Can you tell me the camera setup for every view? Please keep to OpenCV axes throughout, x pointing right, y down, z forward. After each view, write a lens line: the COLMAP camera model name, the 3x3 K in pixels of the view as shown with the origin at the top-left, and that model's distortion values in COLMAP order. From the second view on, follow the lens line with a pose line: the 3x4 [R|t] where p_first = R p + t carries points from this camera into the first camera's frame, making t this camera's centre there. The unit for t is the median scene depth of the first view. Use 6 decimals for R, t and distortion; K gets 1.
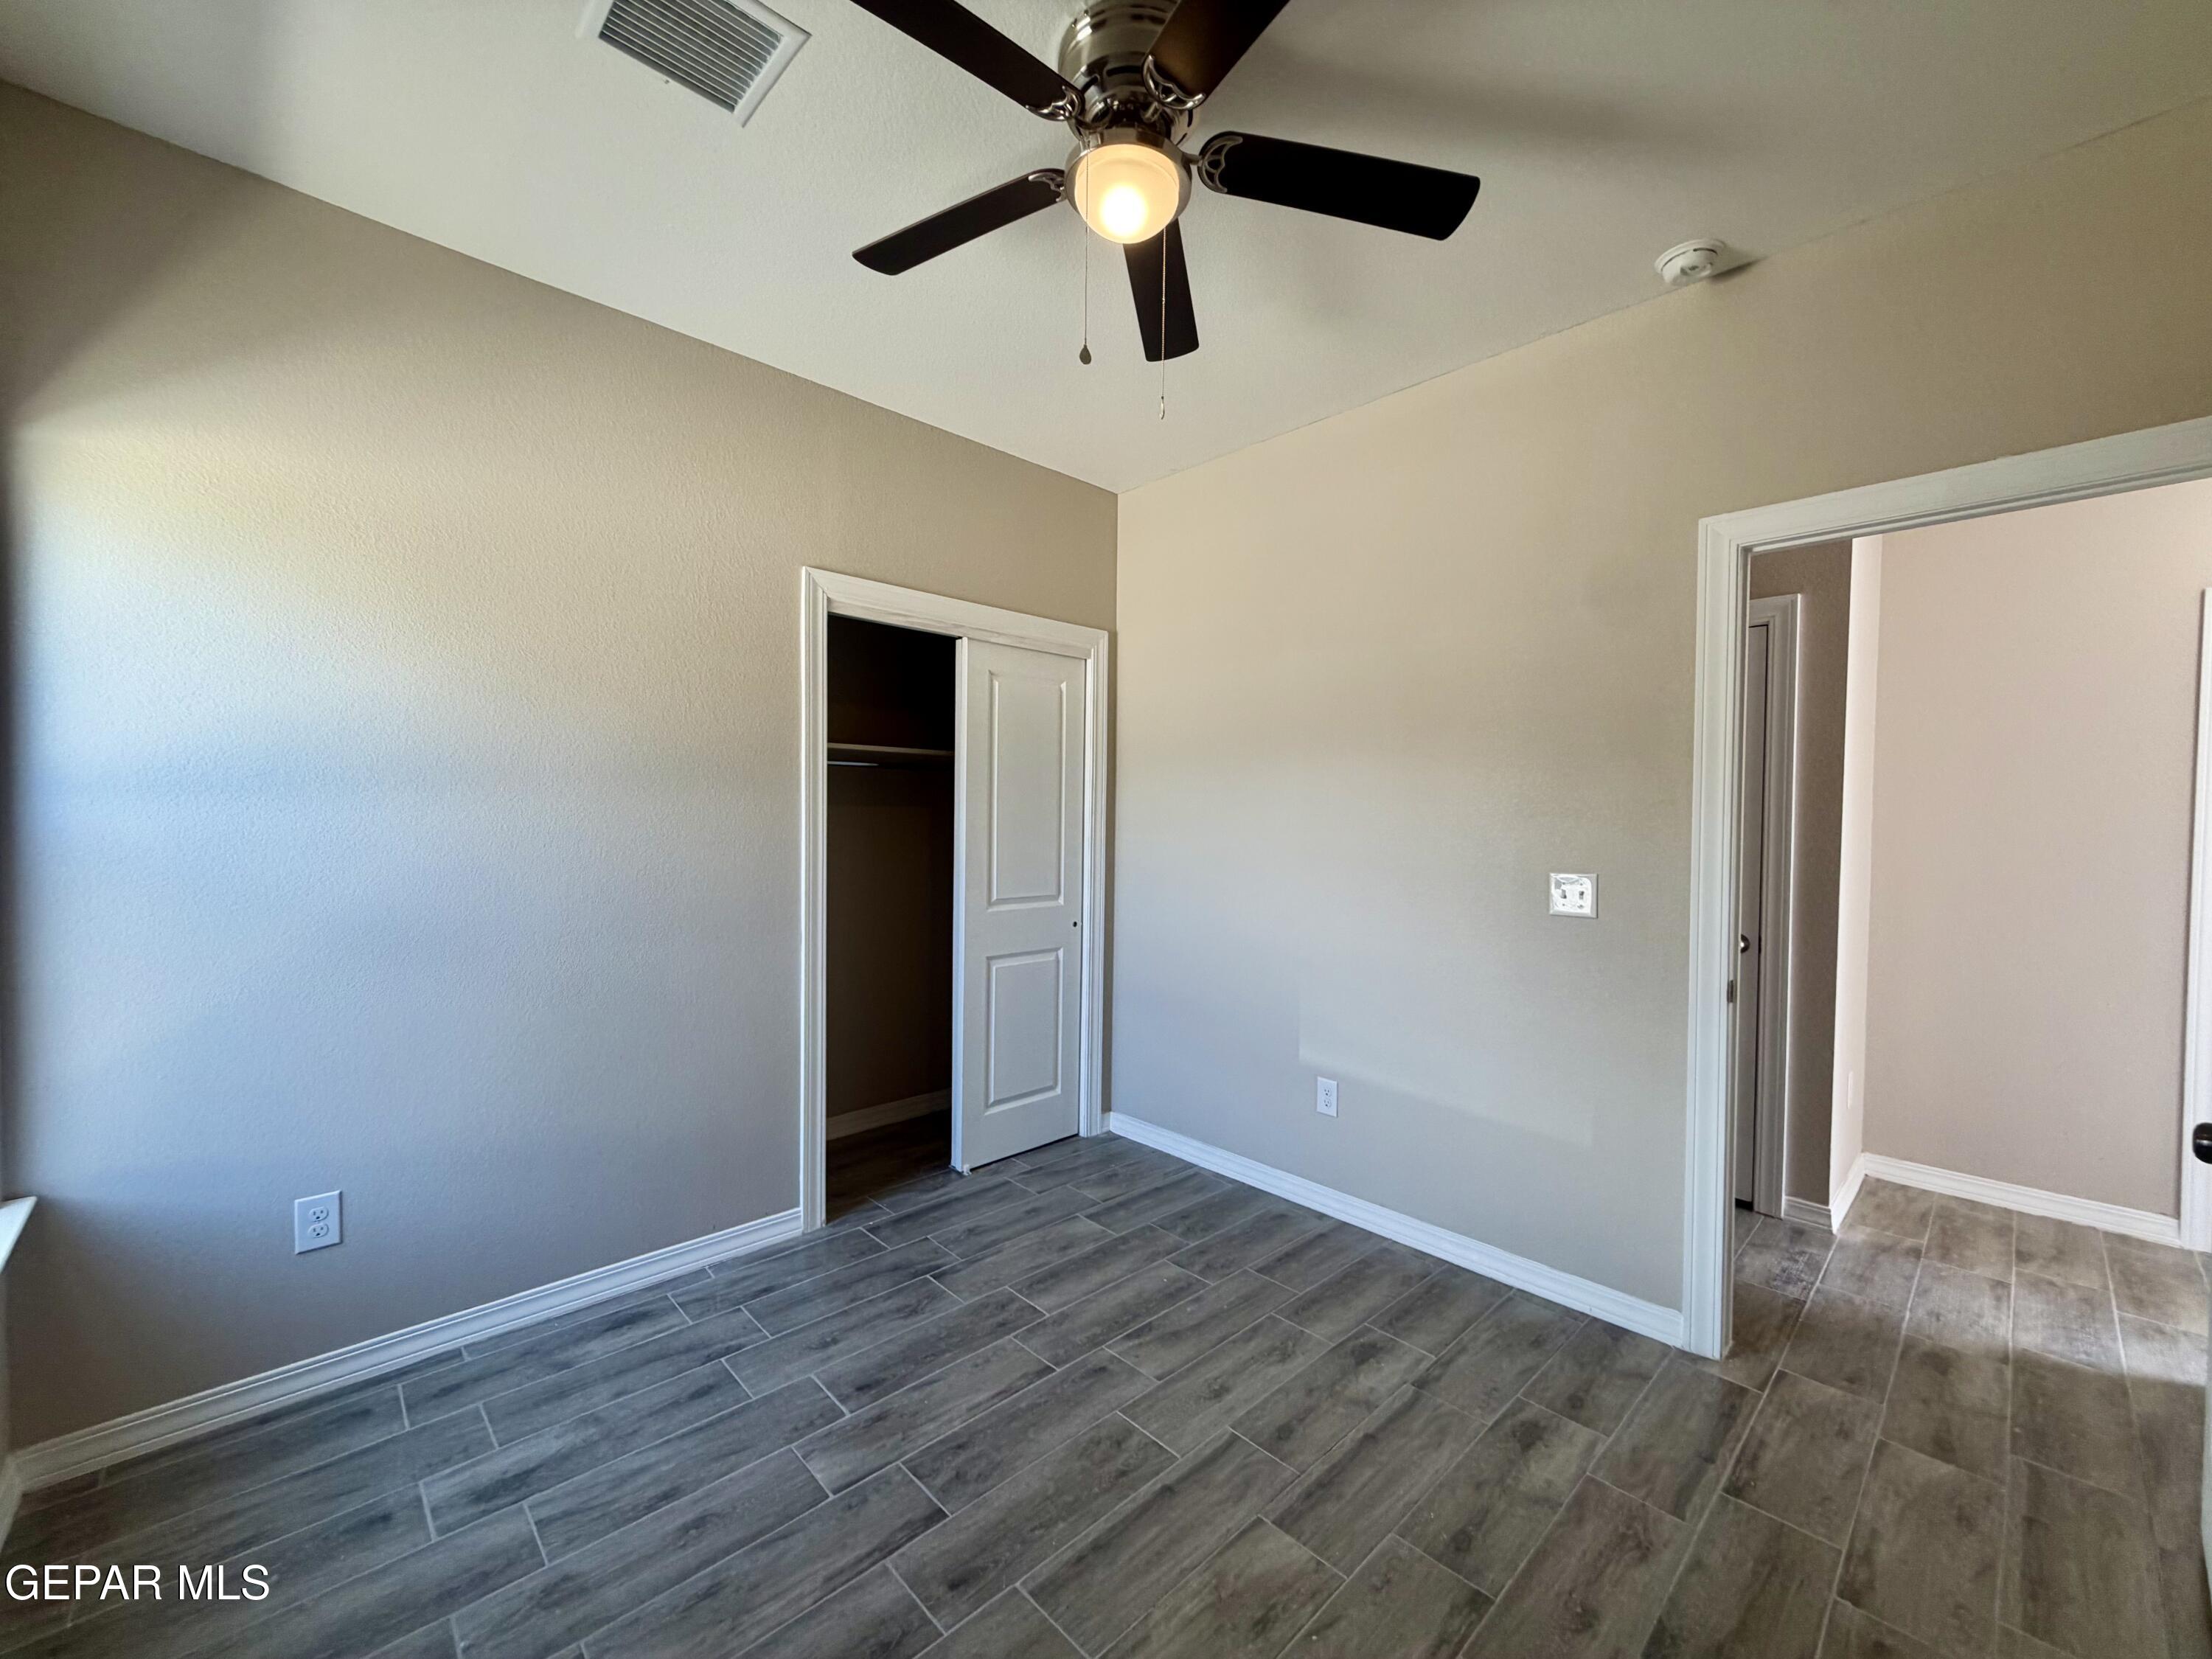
lens RADIAL K [[885.5, 0, 1097.6], [0, 885.5, 833.7], [0, 0, 1]] dist [0.000310, 0.000588]
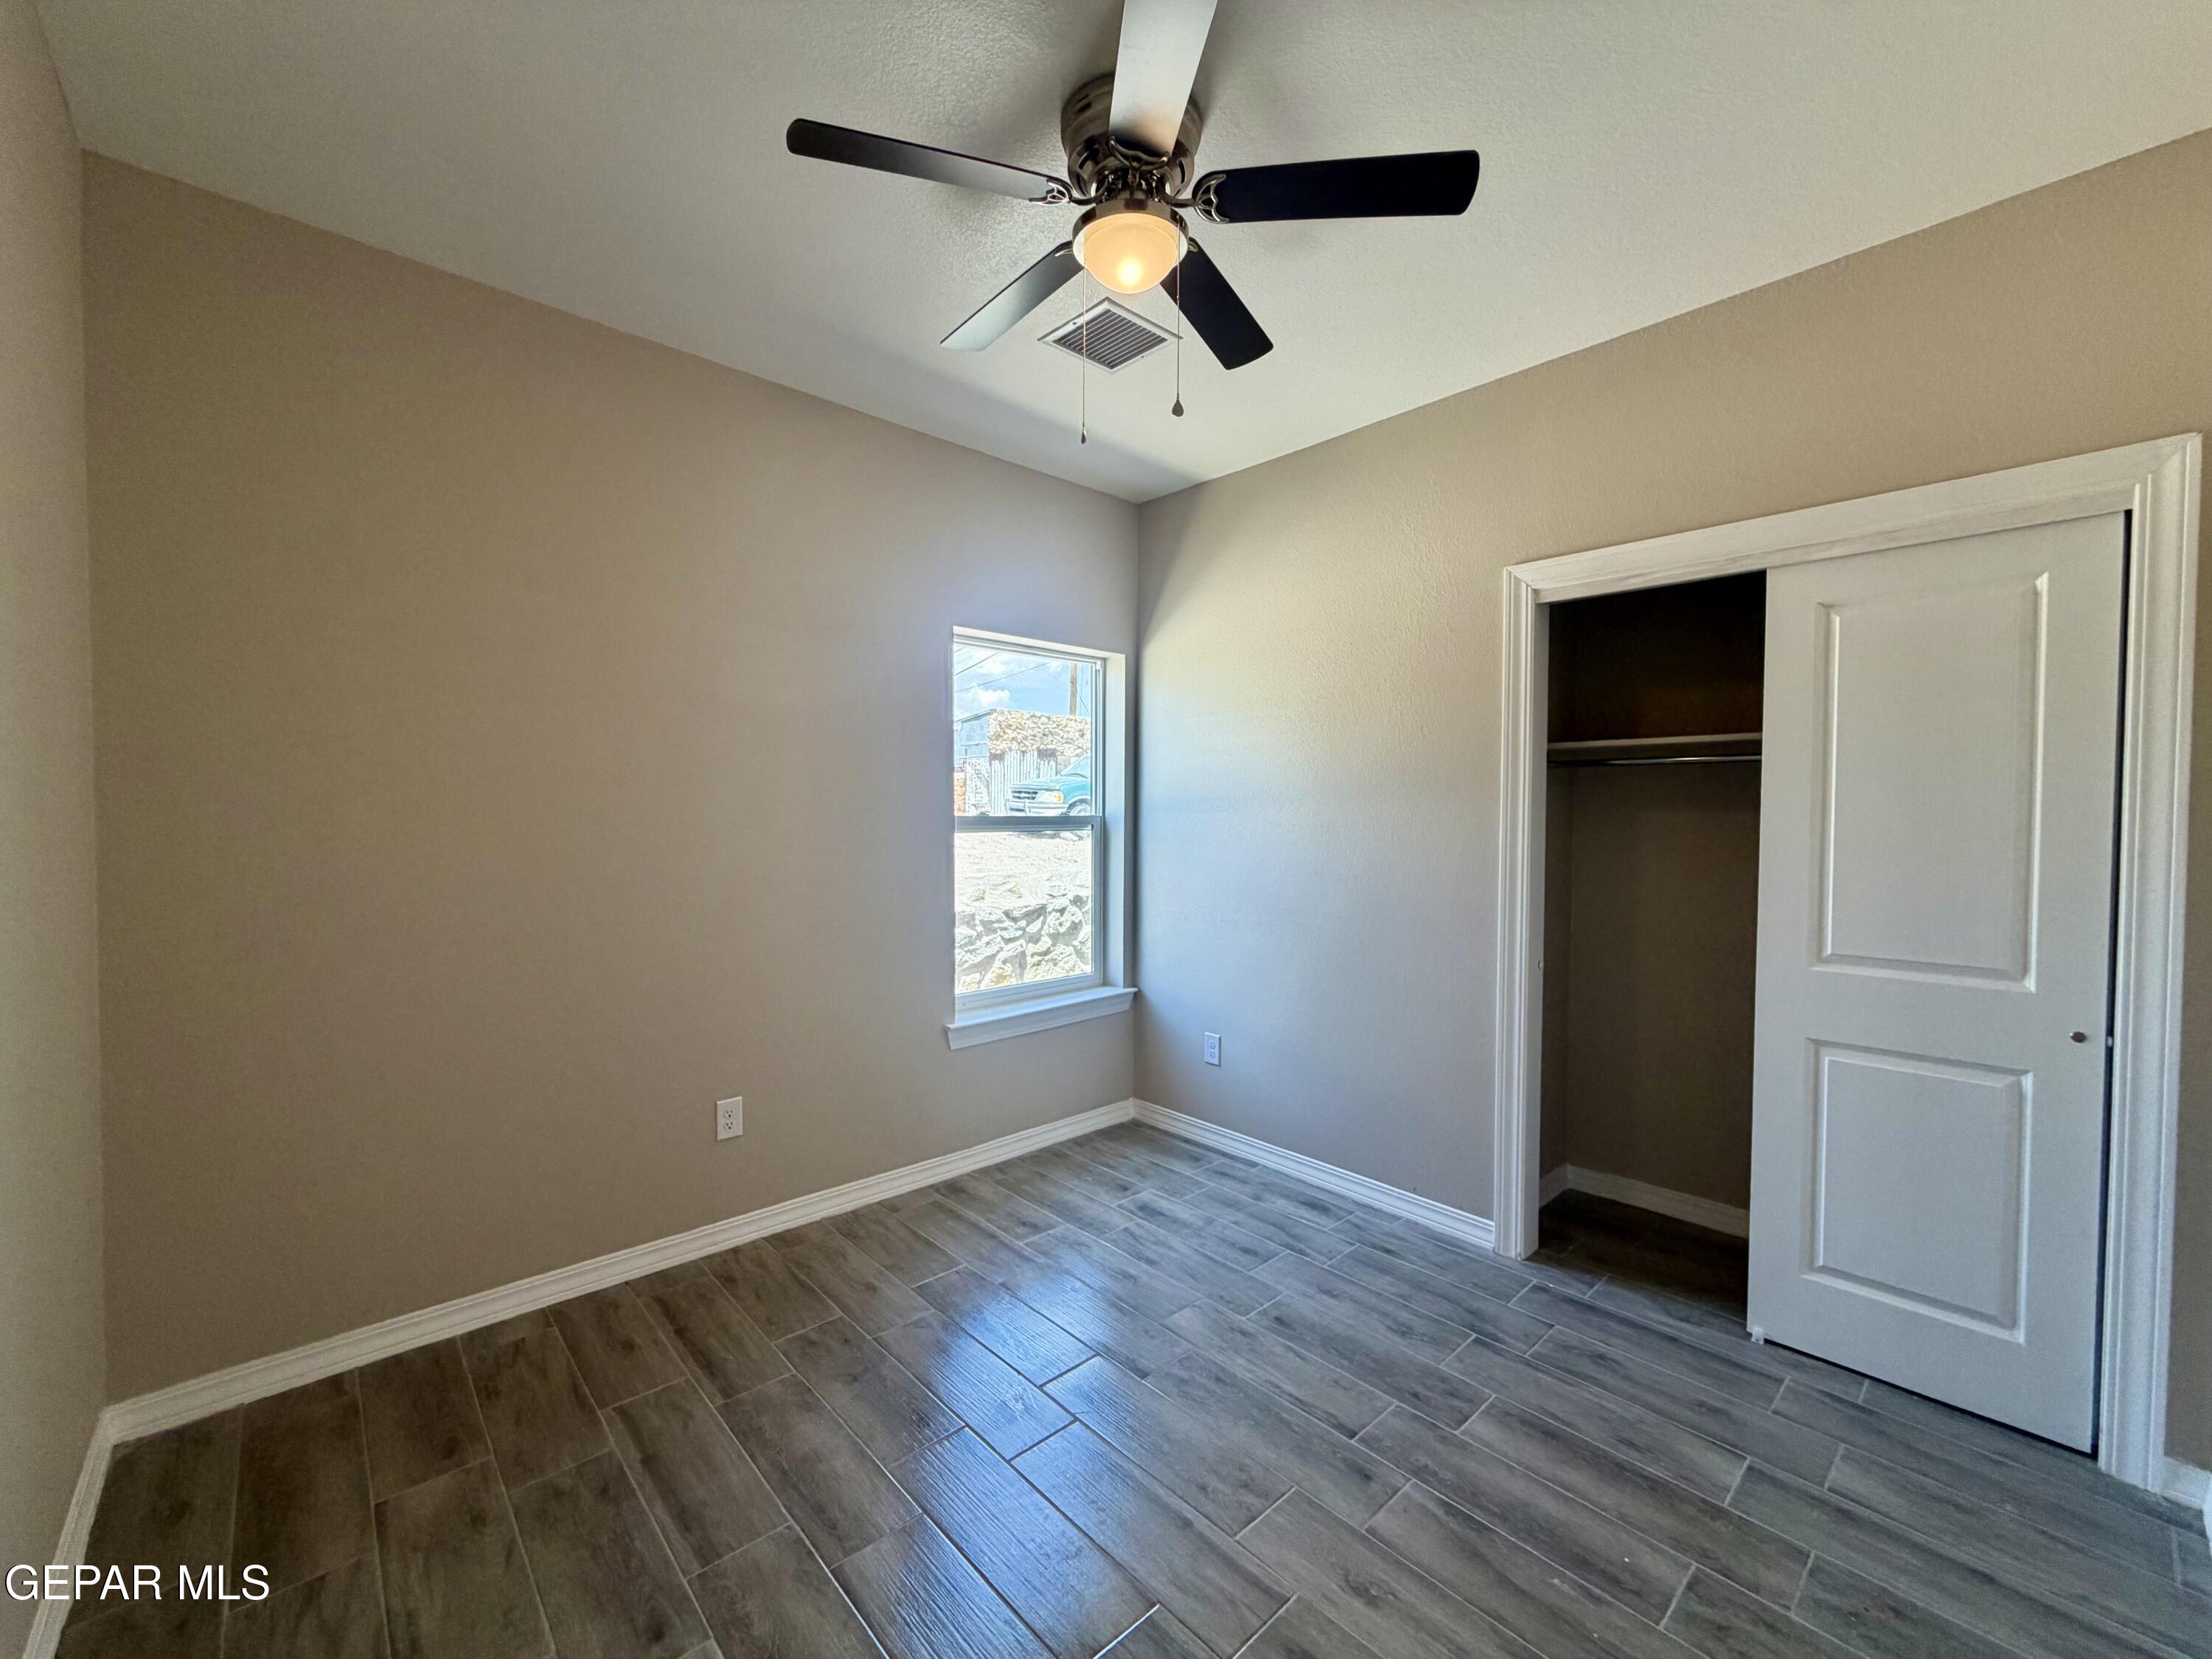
lens RADIAL K [[885.5, 0, 1097.6], [0, 885.5, 833.7], [0, 0, 1]] dist [0.000310, 0.000588]
pose [[-0.022297, 0.010234, -0.999699, 0.684043], [-0.030006, 0.999490, 0.010901, -0.005521], [0.999301, 0.030240, -0.021979, 0.602734]]
